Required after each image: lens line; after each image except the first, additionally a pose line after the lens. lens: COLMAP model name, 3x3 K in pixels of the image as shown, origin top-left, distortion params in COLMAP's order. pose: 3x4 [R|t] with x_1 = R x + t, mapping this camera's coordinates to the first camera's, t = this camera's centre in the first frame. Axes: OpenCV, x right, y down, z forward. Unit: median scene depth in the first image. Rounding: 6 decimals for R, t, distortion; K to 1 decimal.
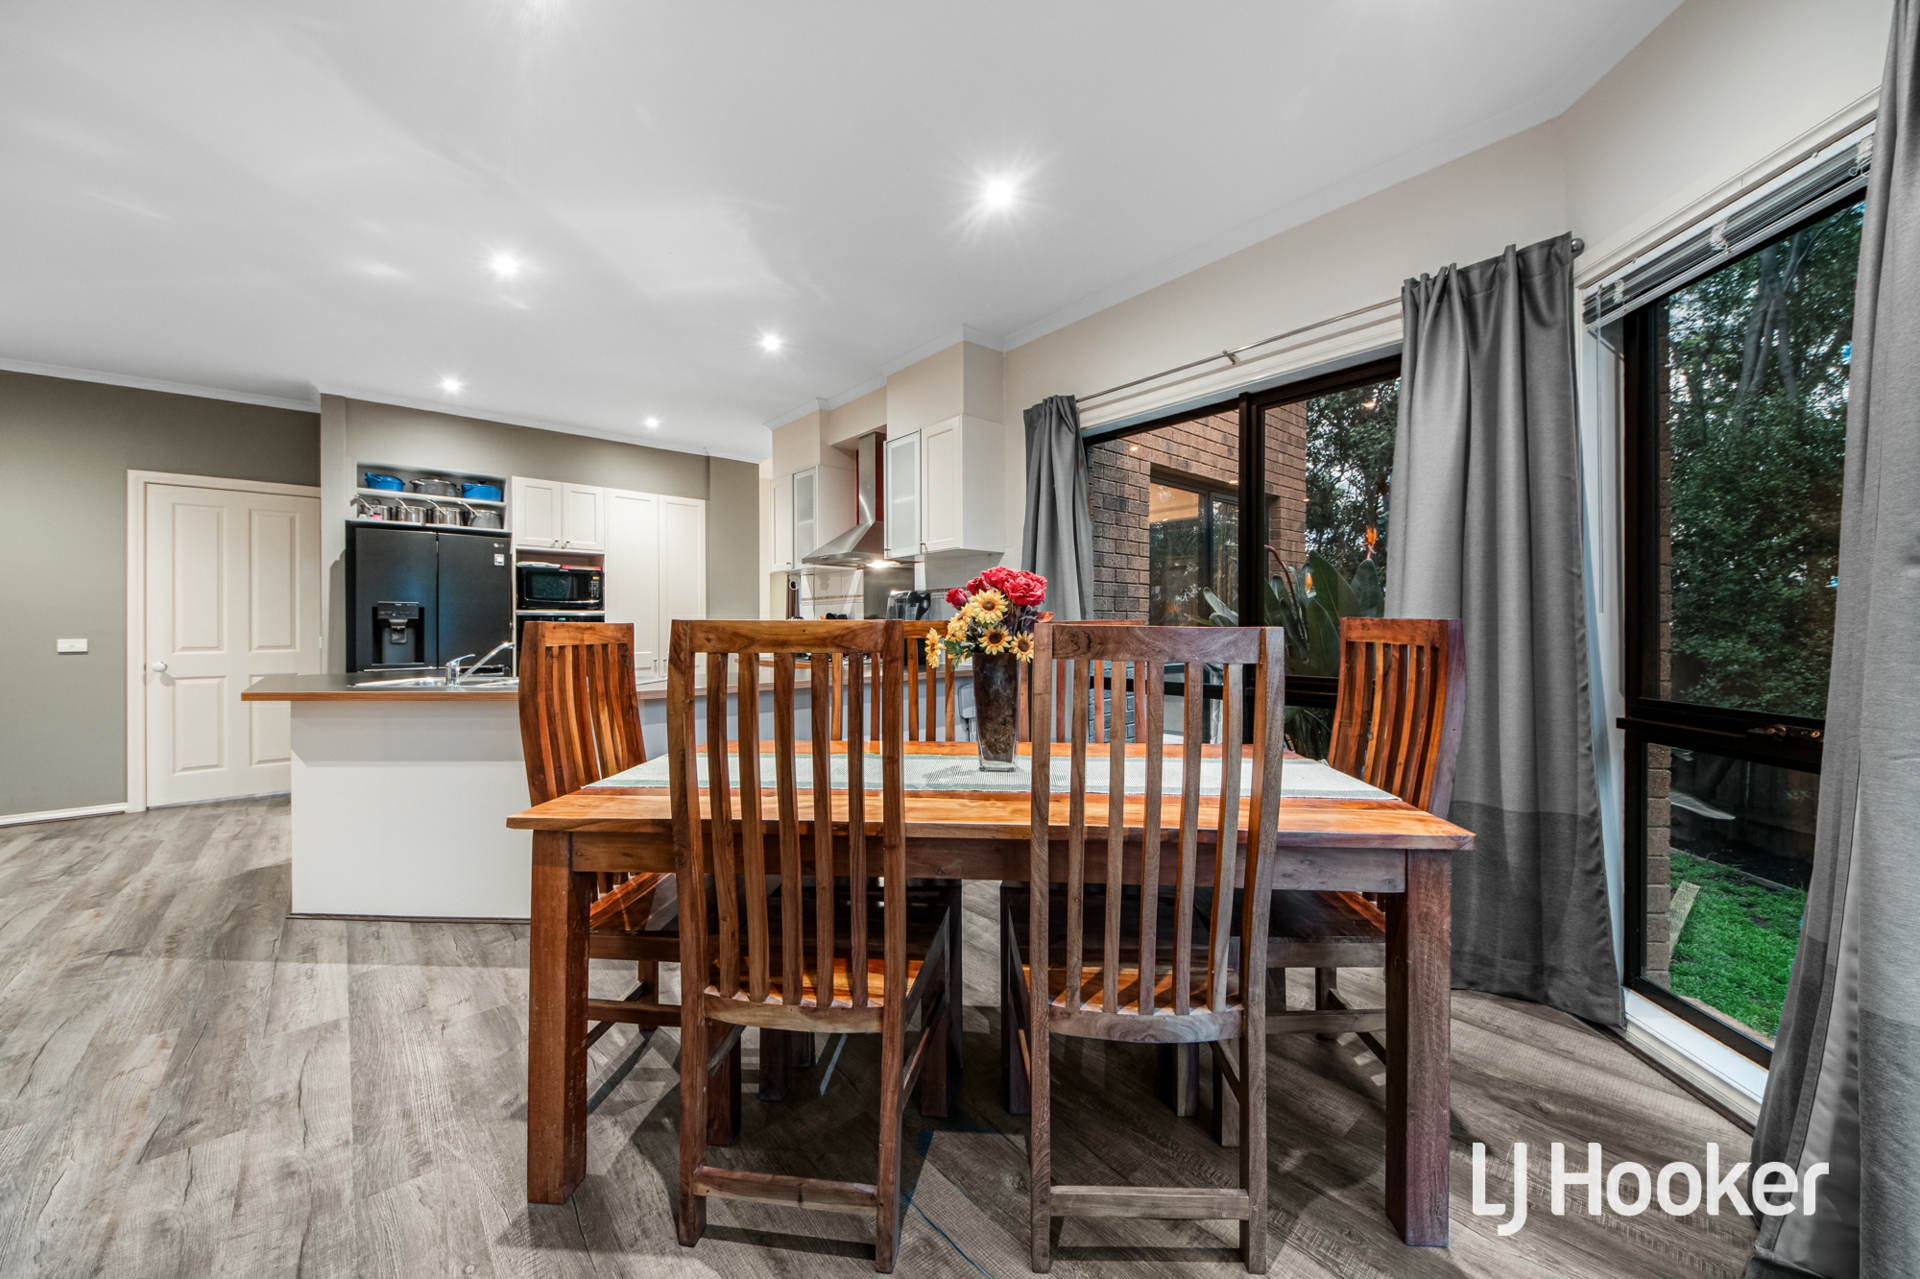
lens RADIAL K [[677.2, 0, 935.8], [0, 677.2, 645.7], [0, 0, 1]] dist [0.013864, -0.000011]
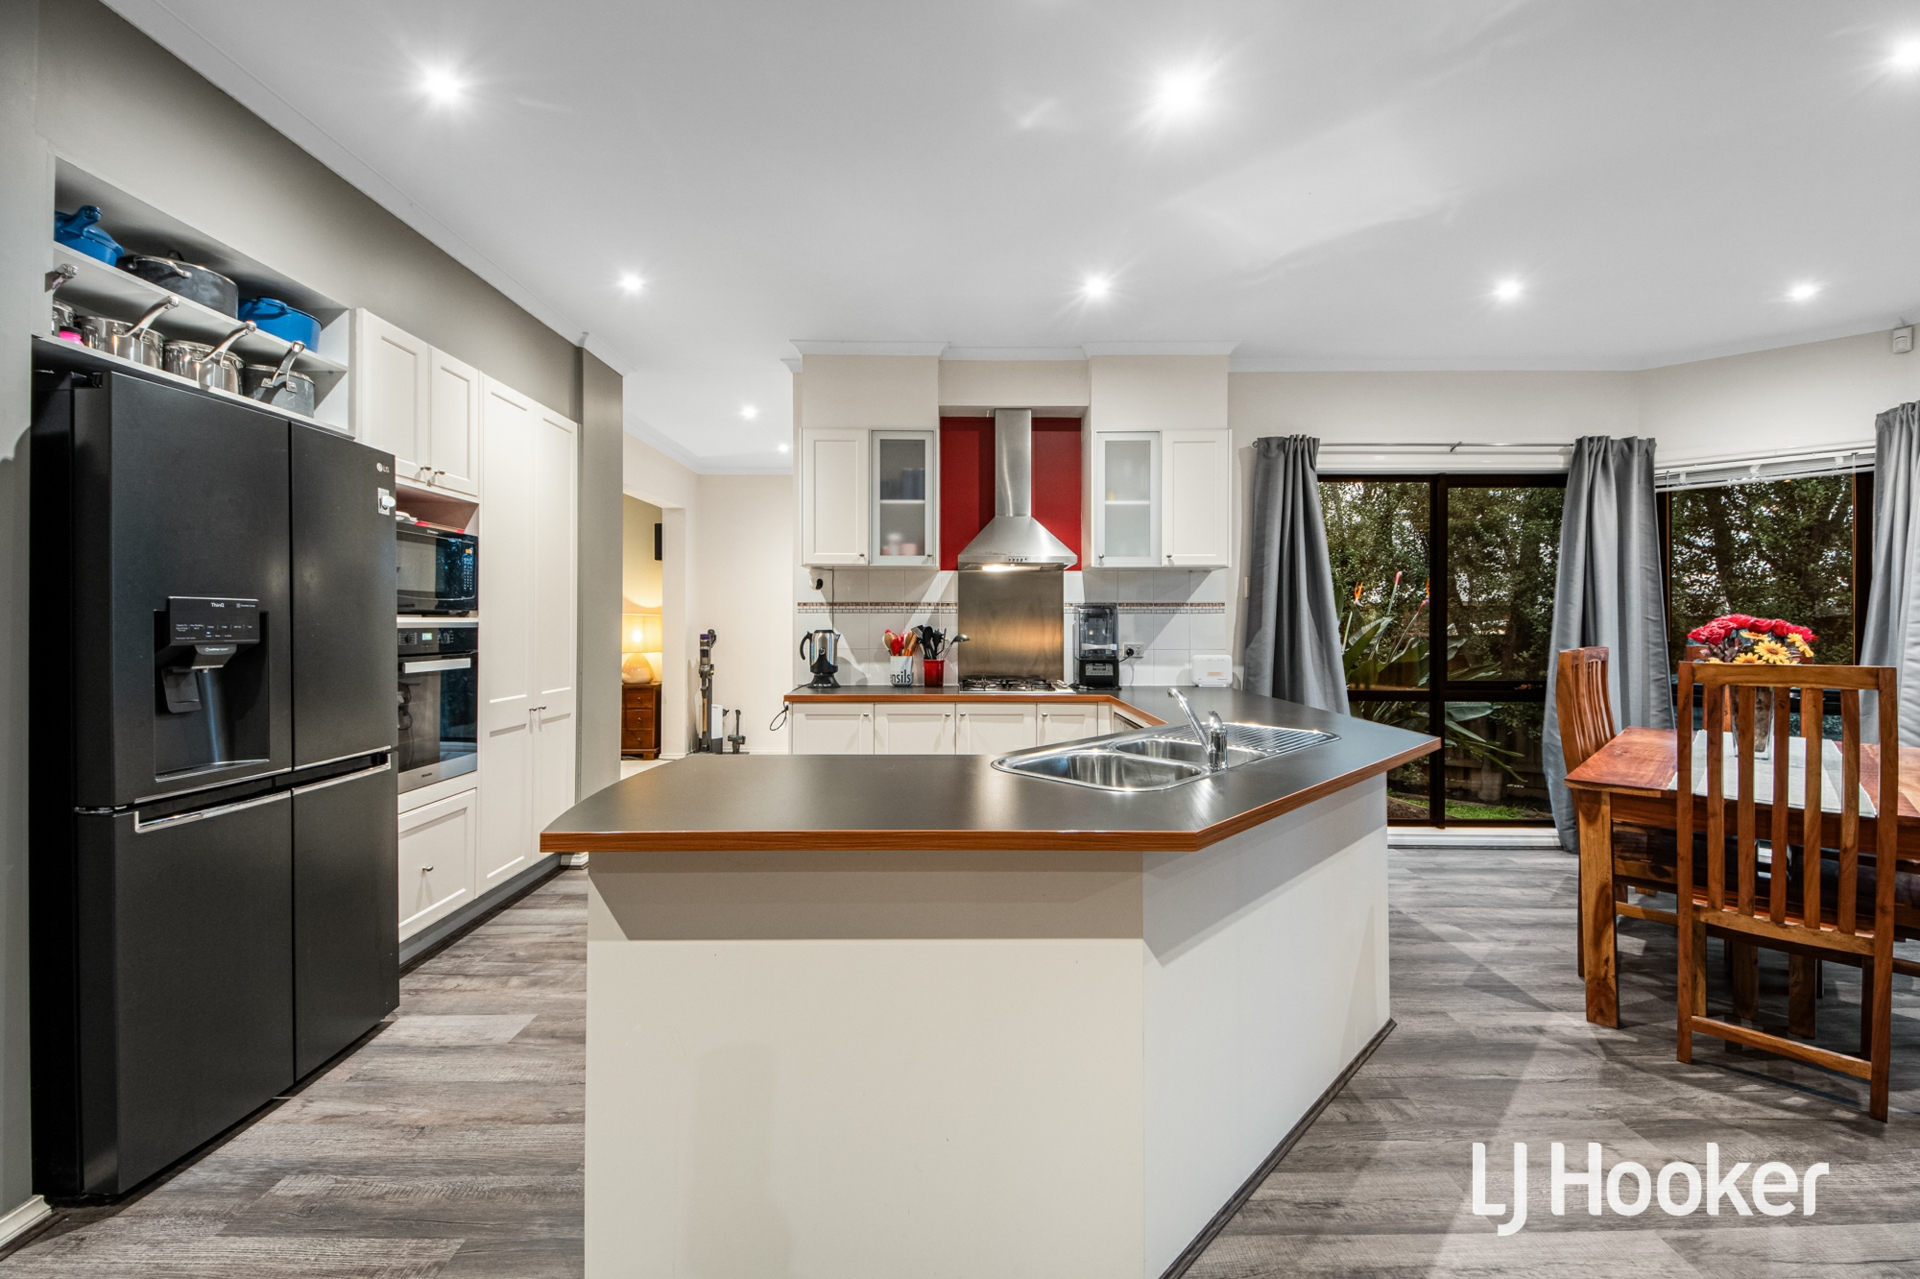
lens RADIAL K [[780.5, 0, 965.2], [0, 780.5, 626.7], [0, 0, 1]] dist [0.055838, -0.027023]
pose [[0.644511, -0.001342, 0.764593, -0.867179], [0.020736, 0.999661, -0.015726, -0.034438], [-0.764313, 0.025990, 0.644321, 0.441679]]
